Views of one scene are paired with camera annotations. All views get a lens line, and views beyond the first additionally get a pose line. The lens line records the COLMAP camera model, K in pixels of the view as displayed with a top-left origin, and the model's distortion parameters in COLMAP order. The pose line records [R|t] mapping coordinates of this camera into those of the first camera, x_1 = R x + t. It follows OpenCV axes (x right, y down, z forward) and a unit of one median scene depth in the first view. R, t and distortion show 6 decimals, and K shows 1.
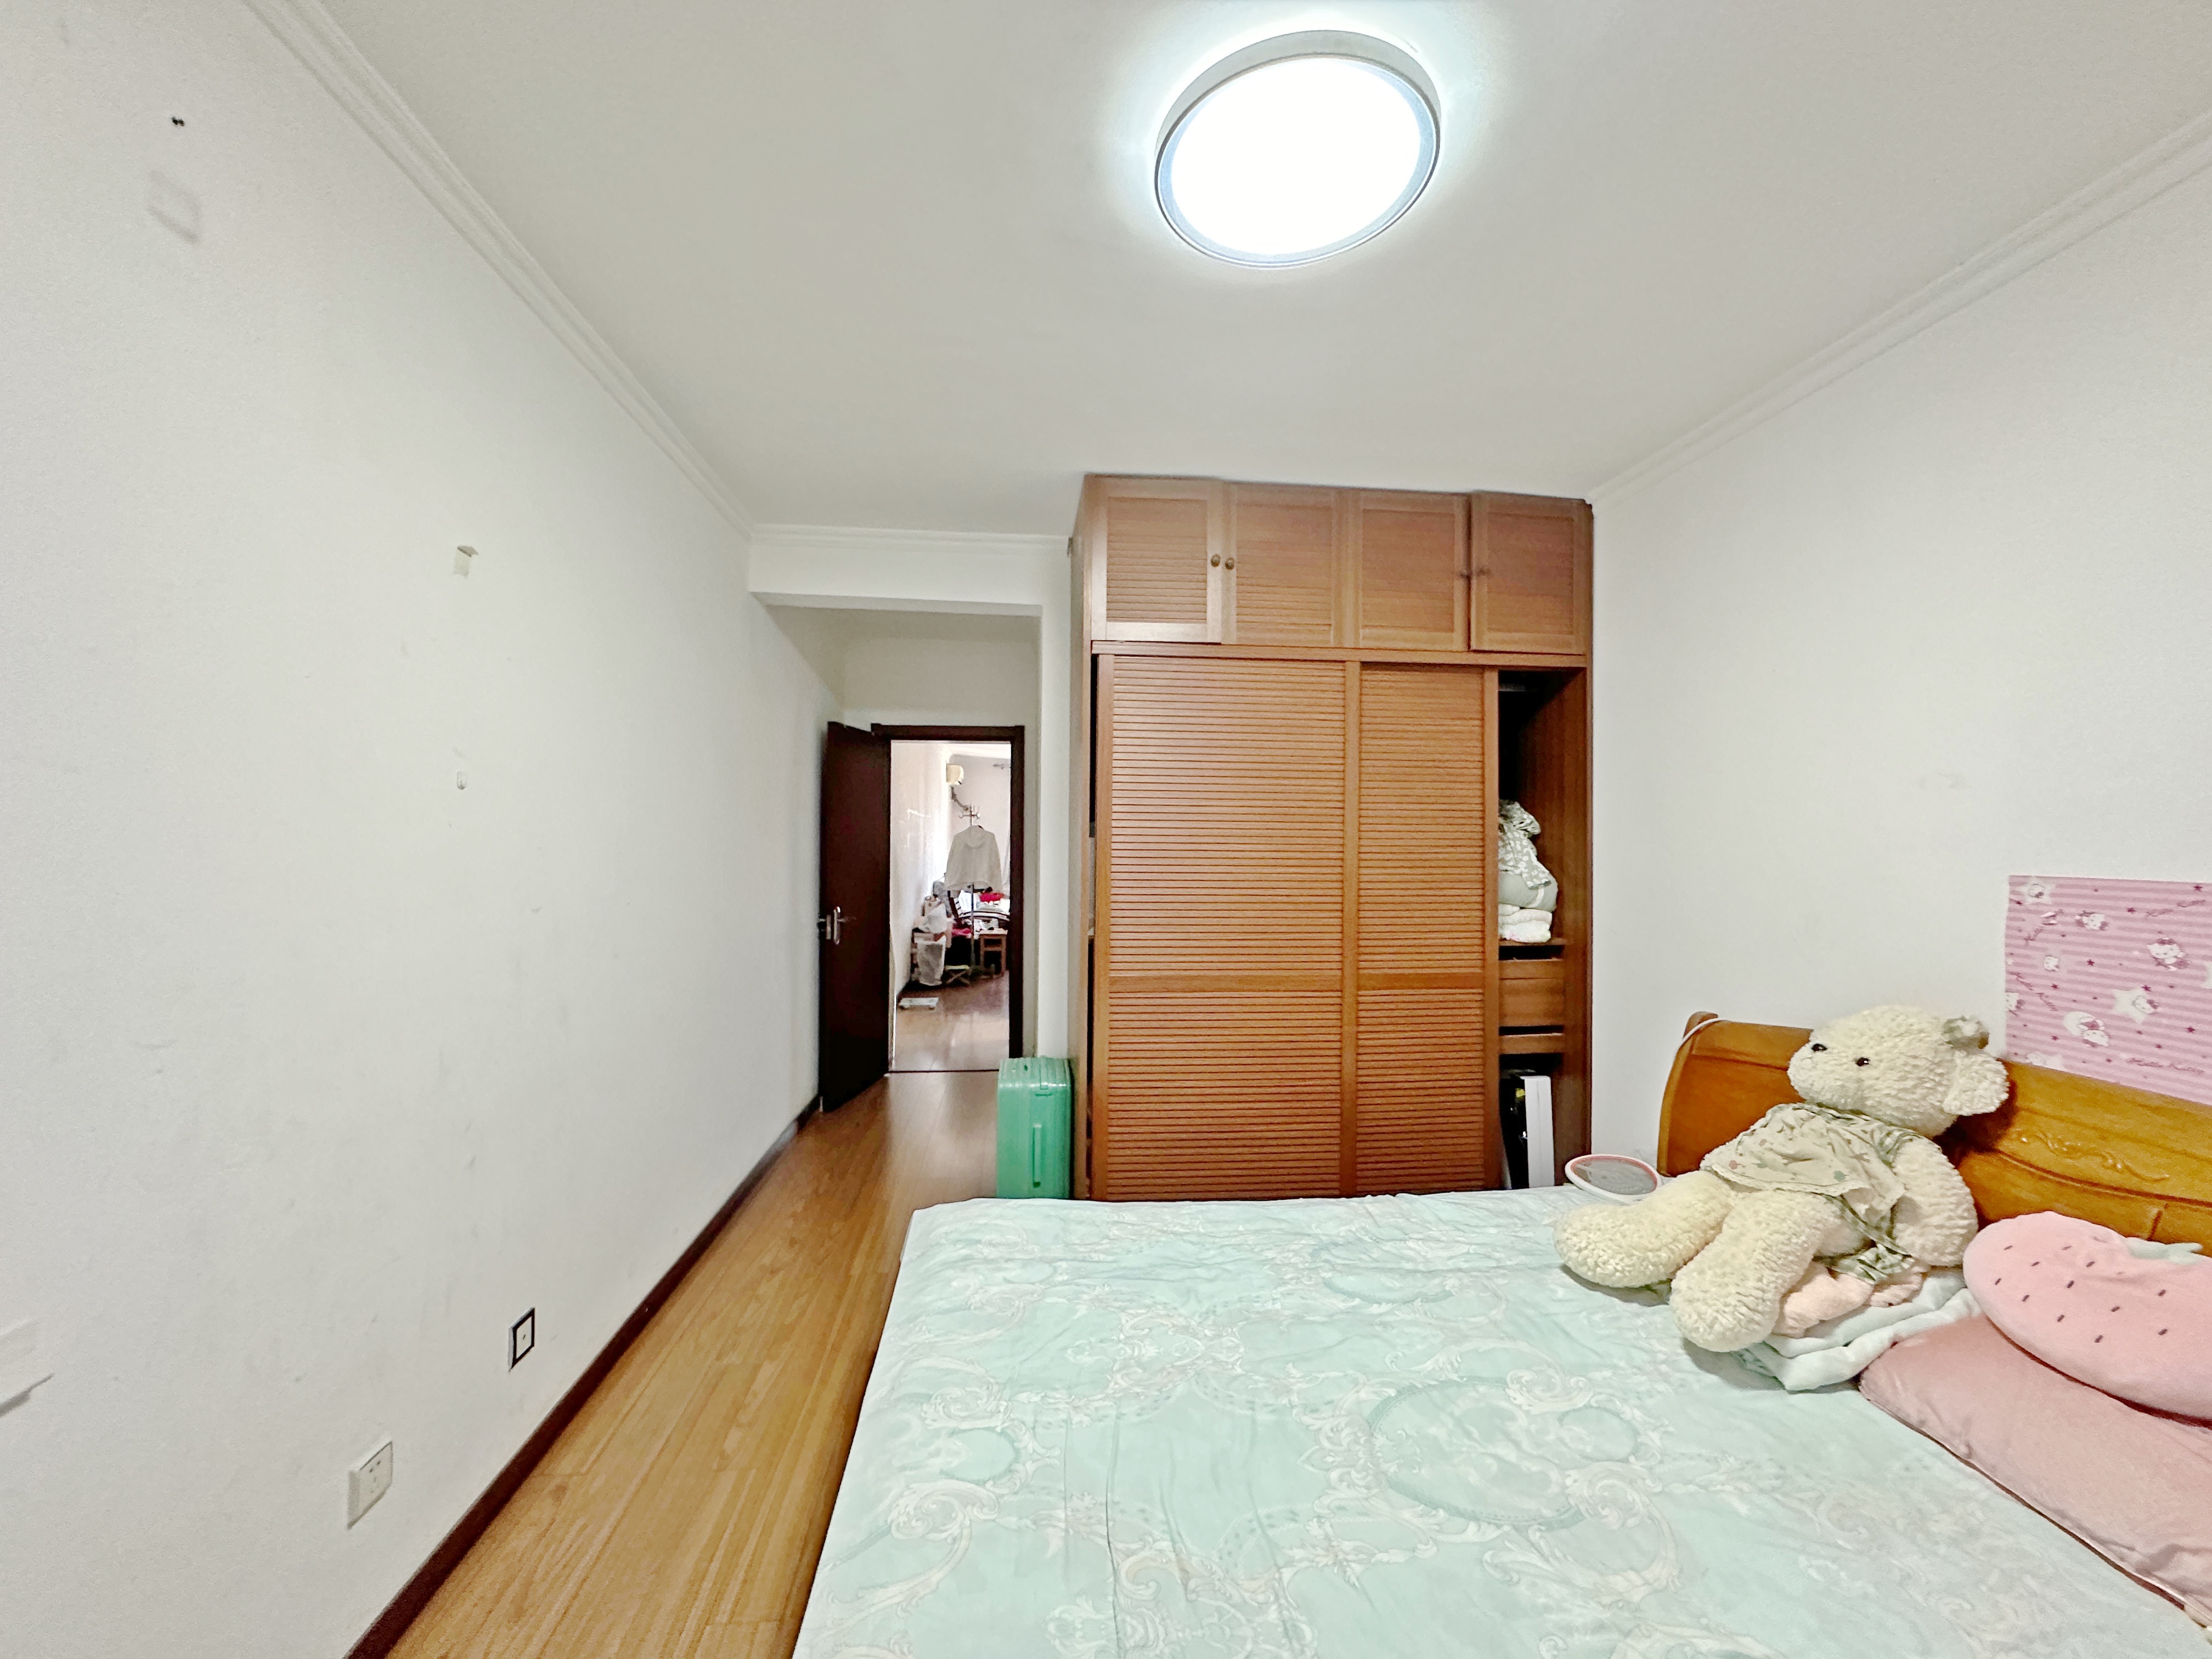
lens RADIAL K [[890.7, 0, 1102.6], [0, 890.7, 833.2], [0, 0, 1]] dist [0.000542, 0.000022]
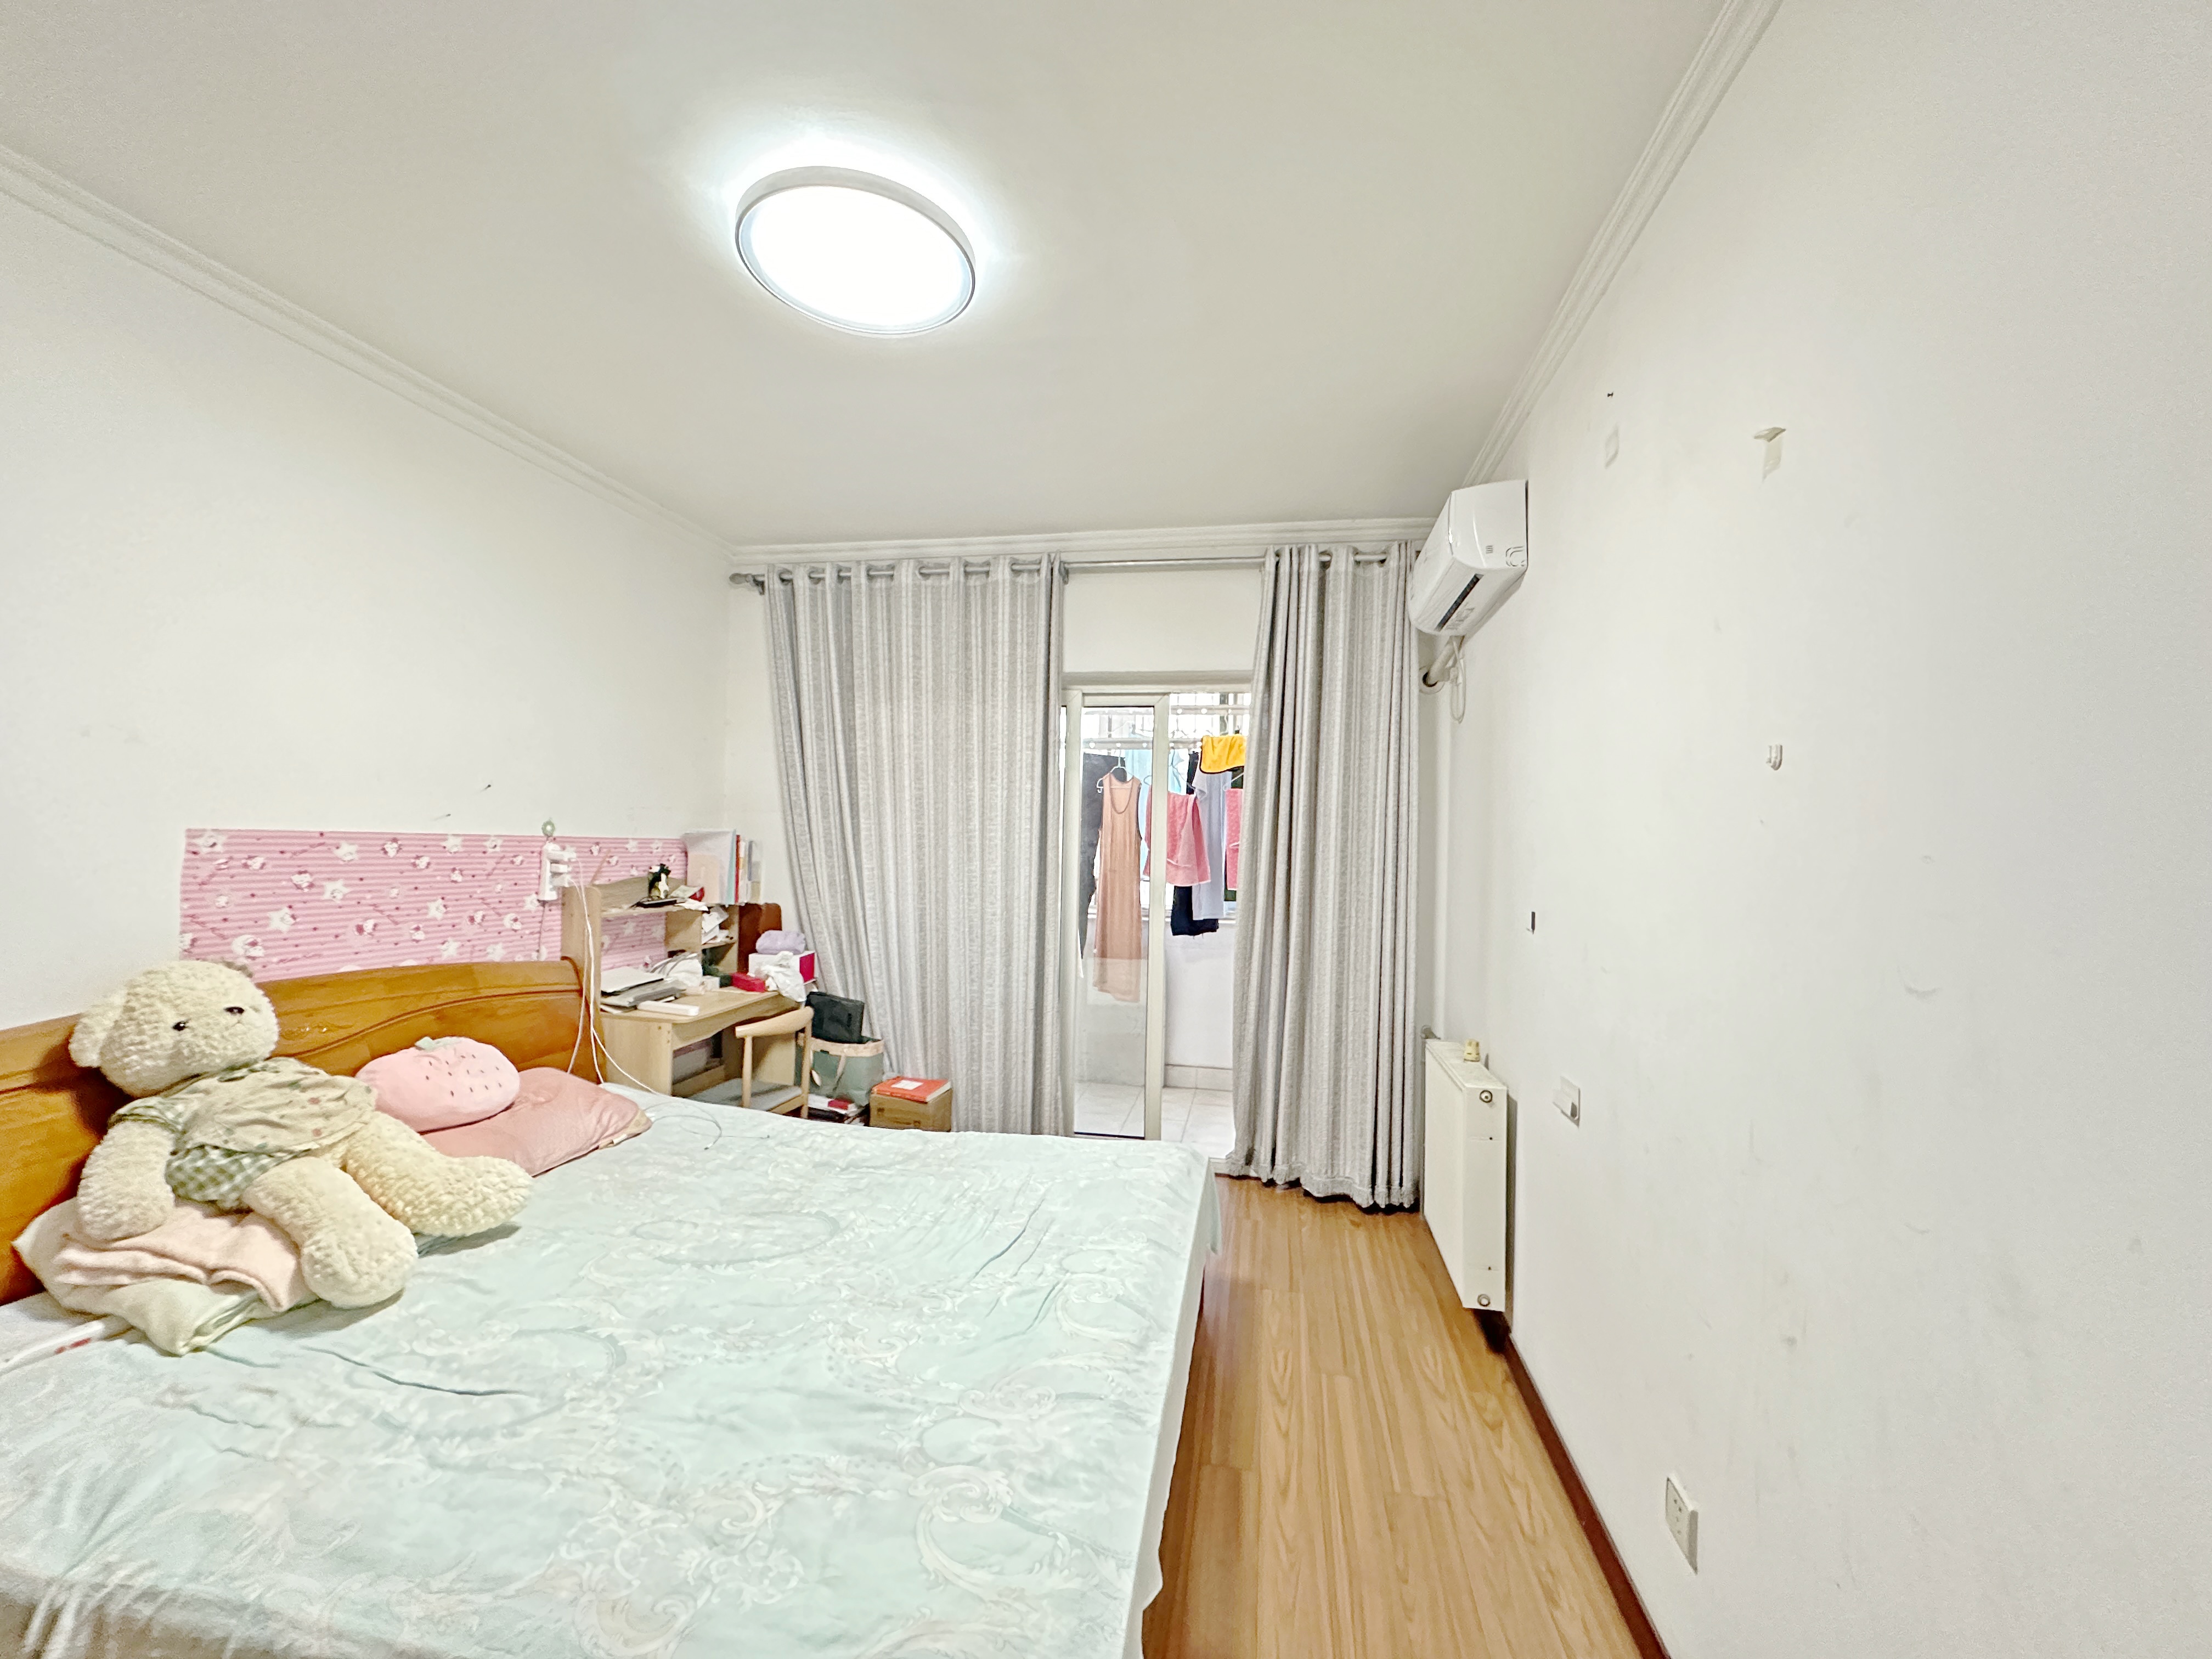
lens RADIAL K [[890.7, 0, 1106.5], [0, 890.7, 829.4], [0, 0, 1]] dist [0.000542, 0.000022]
pose [[-0.964104, -0.030520, 0.263764, -0.395244], [-0.036309, 0.999194, -0.017100, 0.025488], [-0.263030, -0.026063, -0.964436, 1.804615]]
